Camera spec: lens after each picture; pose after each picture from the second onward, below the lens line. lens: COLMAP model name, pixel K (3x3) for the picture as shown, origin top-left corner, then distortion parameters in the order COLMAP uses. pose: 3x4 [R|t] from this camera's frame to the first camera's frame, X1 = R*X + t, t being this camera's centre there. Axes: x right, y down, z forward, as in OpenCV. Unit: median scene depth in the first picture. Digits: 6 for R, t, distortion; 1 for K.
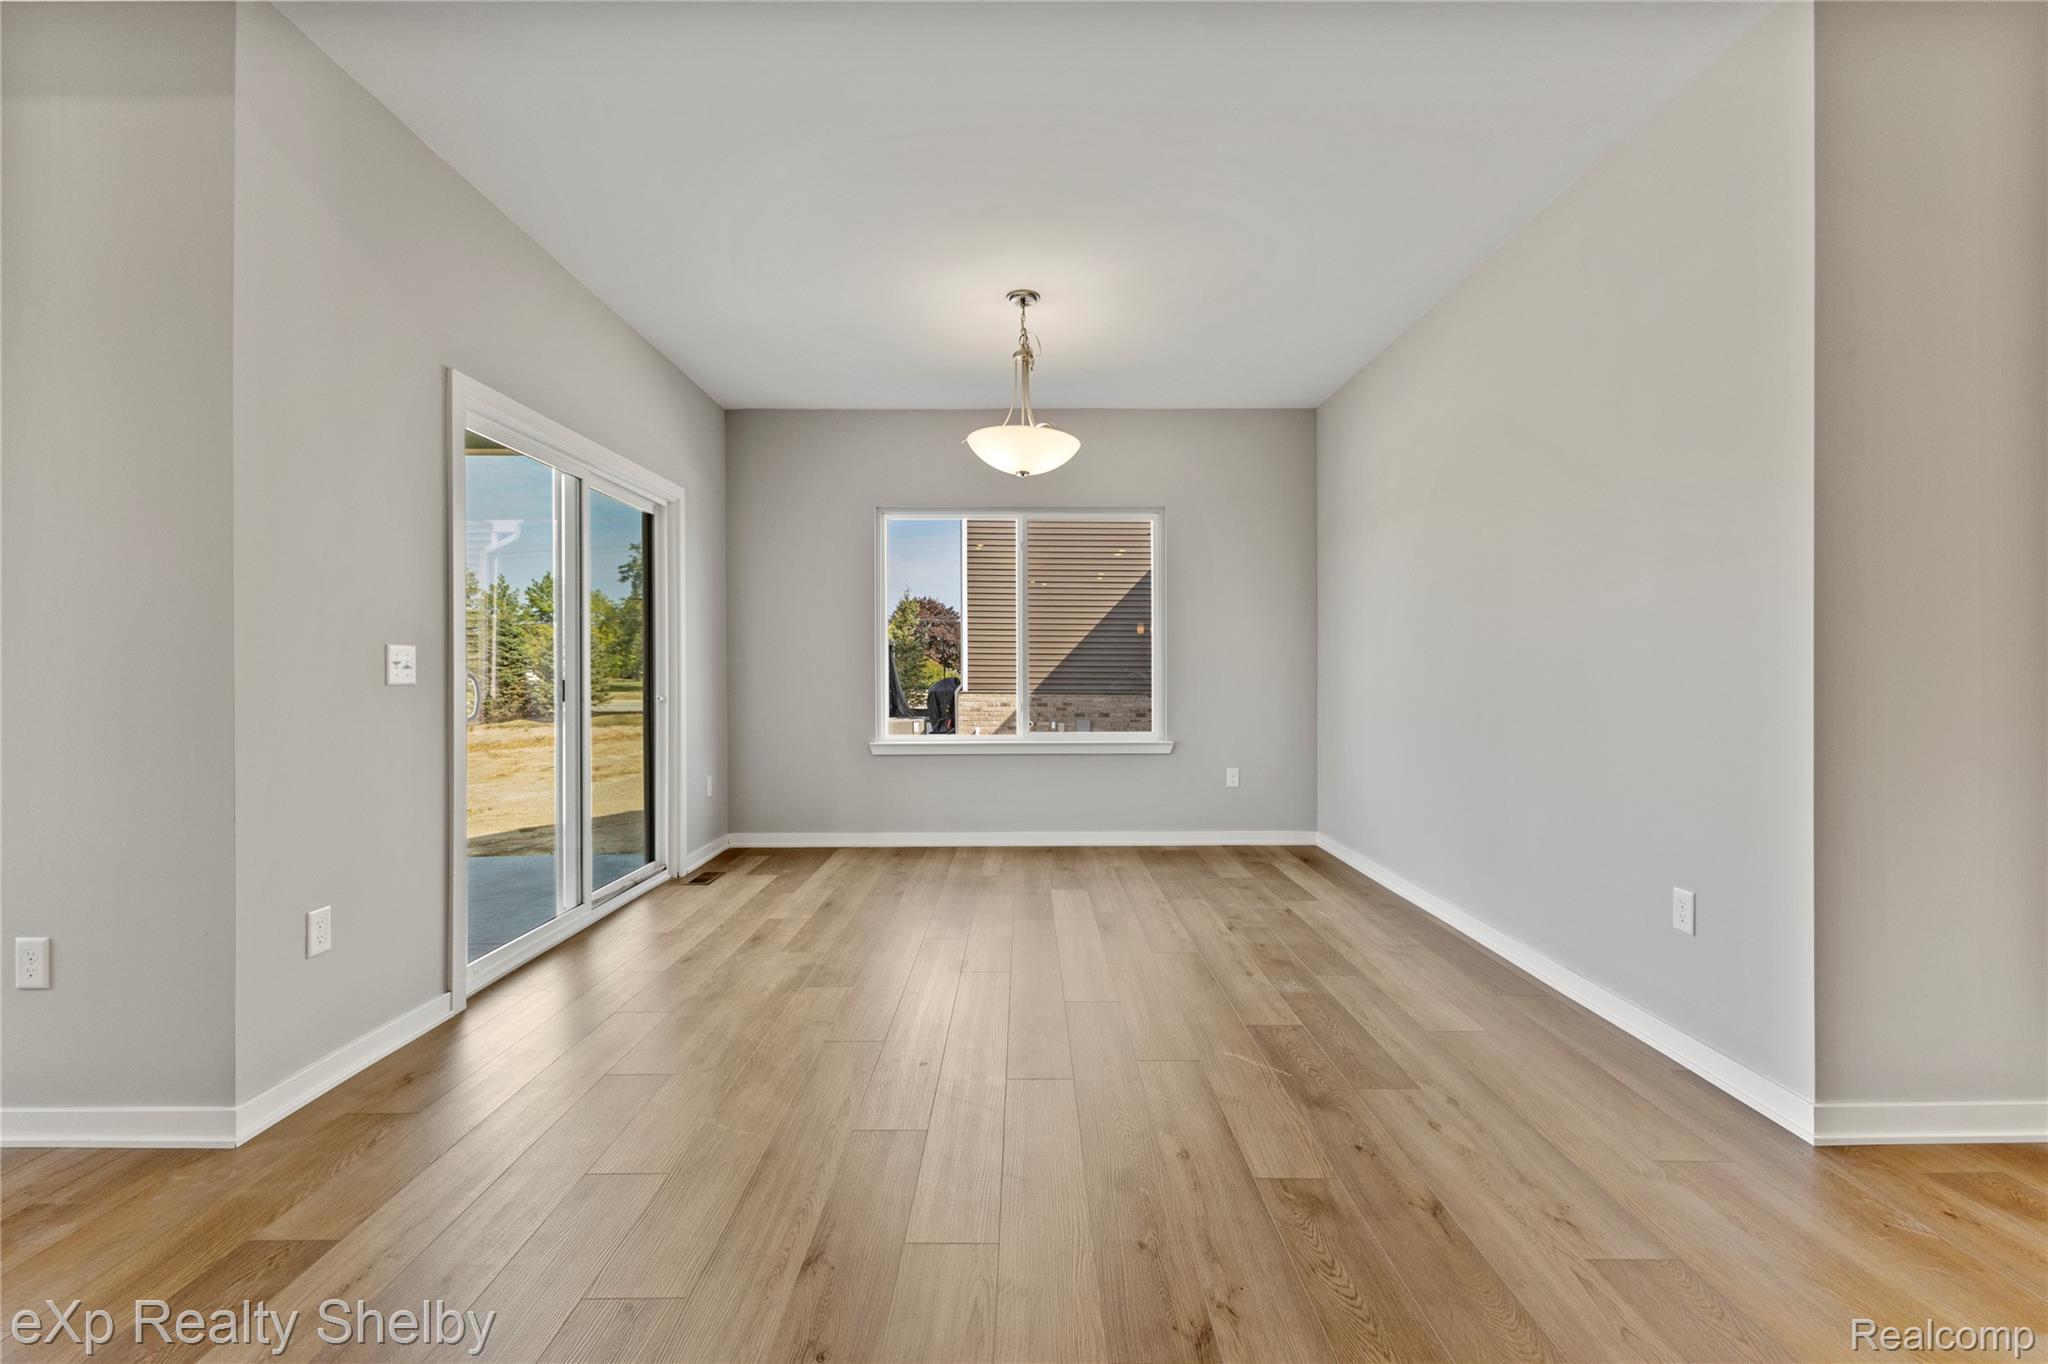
lens RADIAL K [[879.9, 0, 1025.8], [0, 879.9, 676.8], [0, 0, 1]] dist [0.006818, -0.000711]
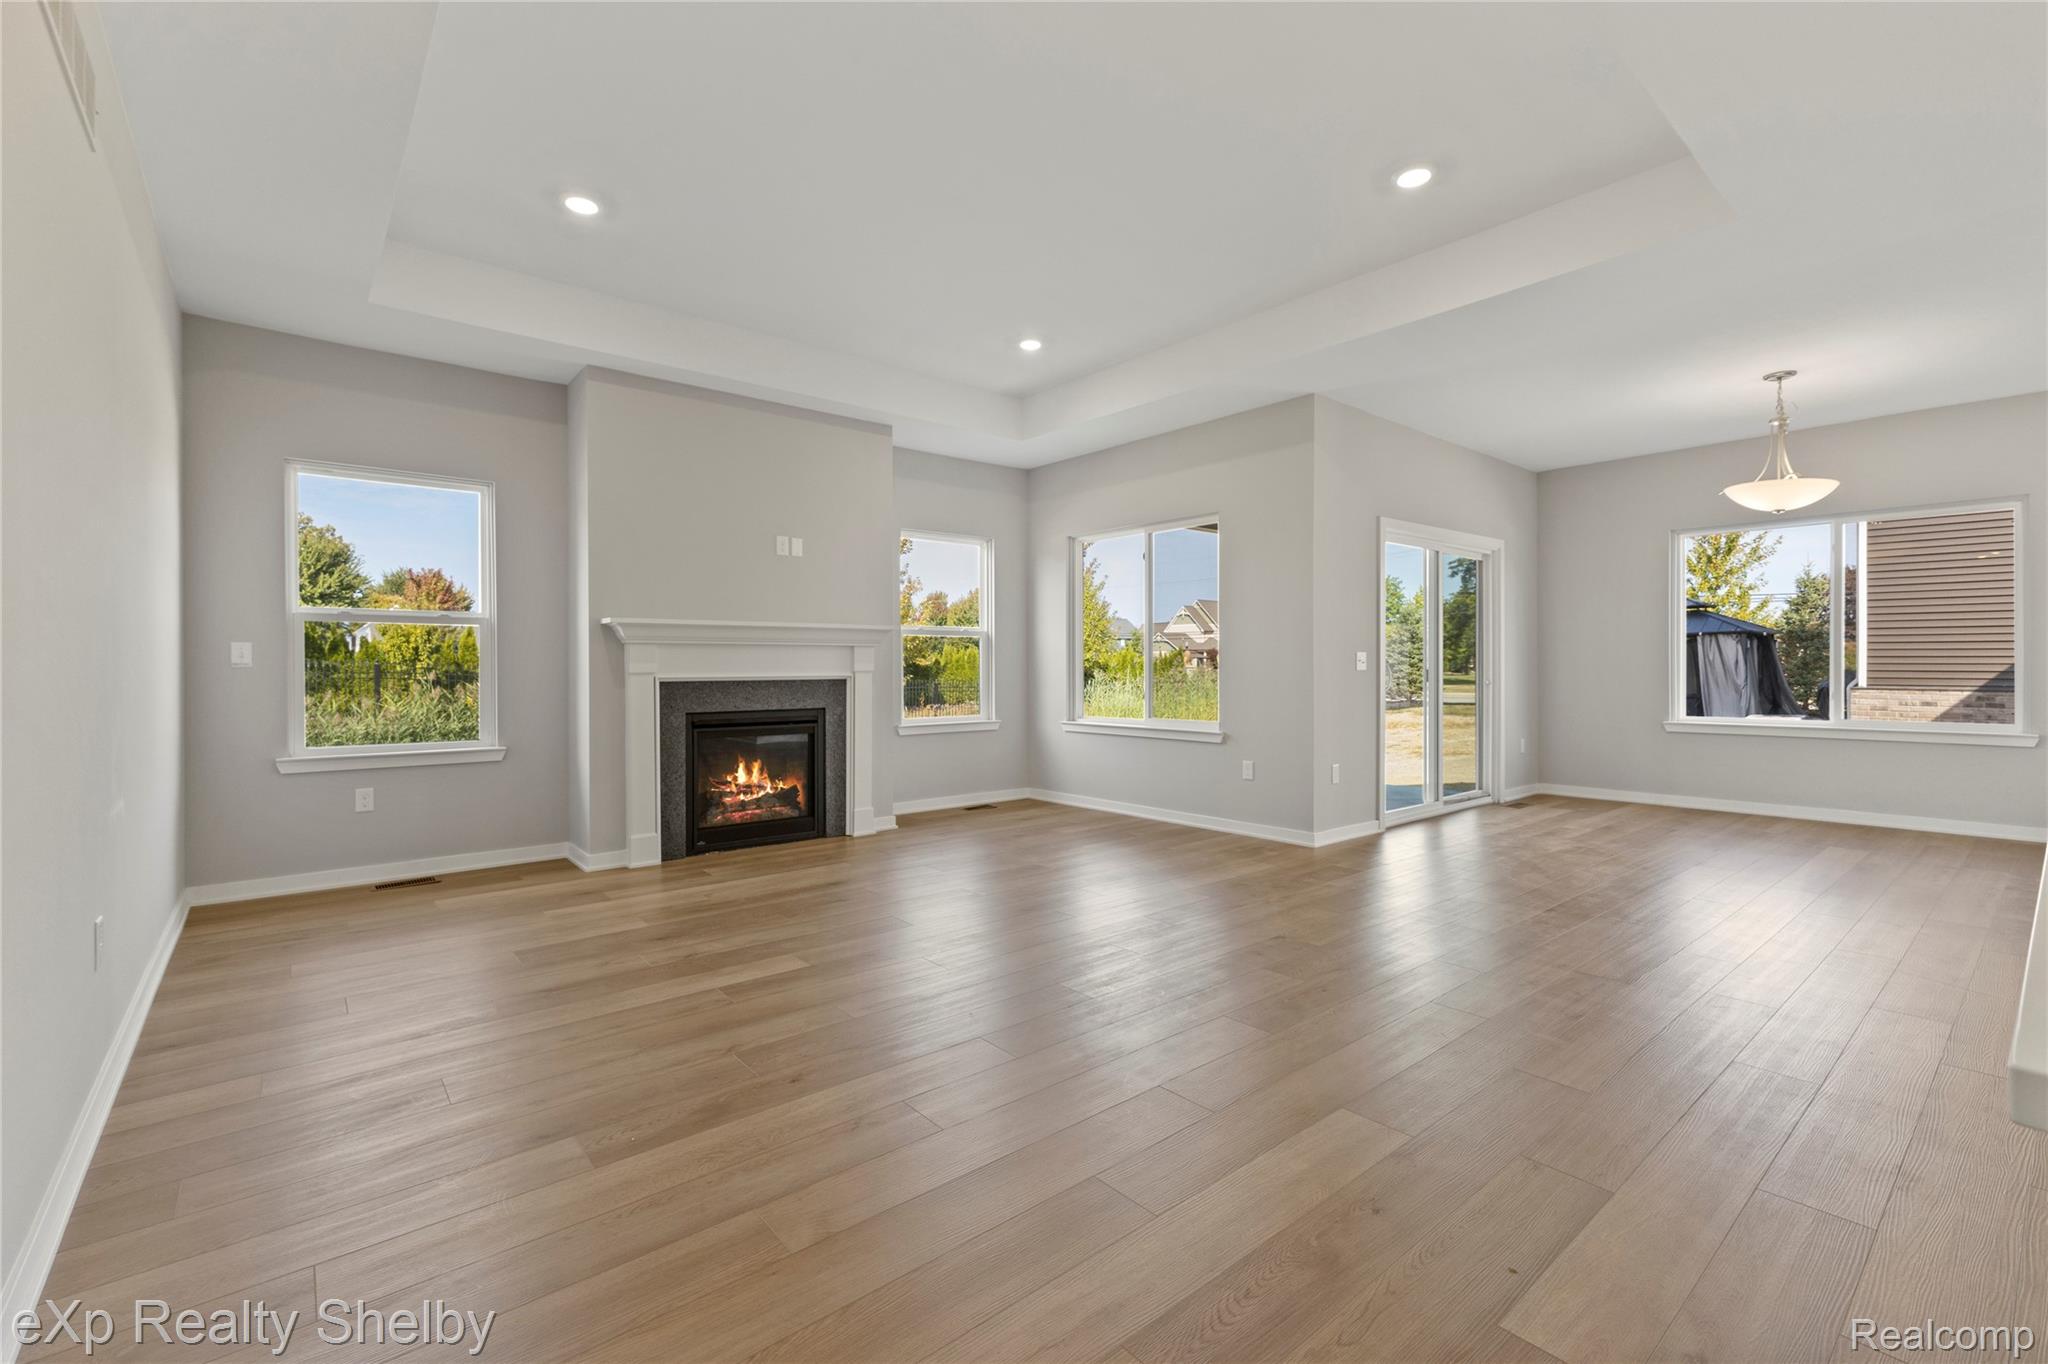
lens RADIAL K [[879.9, 0, 1021.2], [0, 879.9, 670.7], [0, 0, 1]] dist [0.006818, -0.000711]
pose [[0.634773, 0.003409, -0.772691, 0.247660], [-0.002752, 0.999994, 0.002151, 0.003843], [0.772694, 0.000761, 0.634779, -0.577764]]
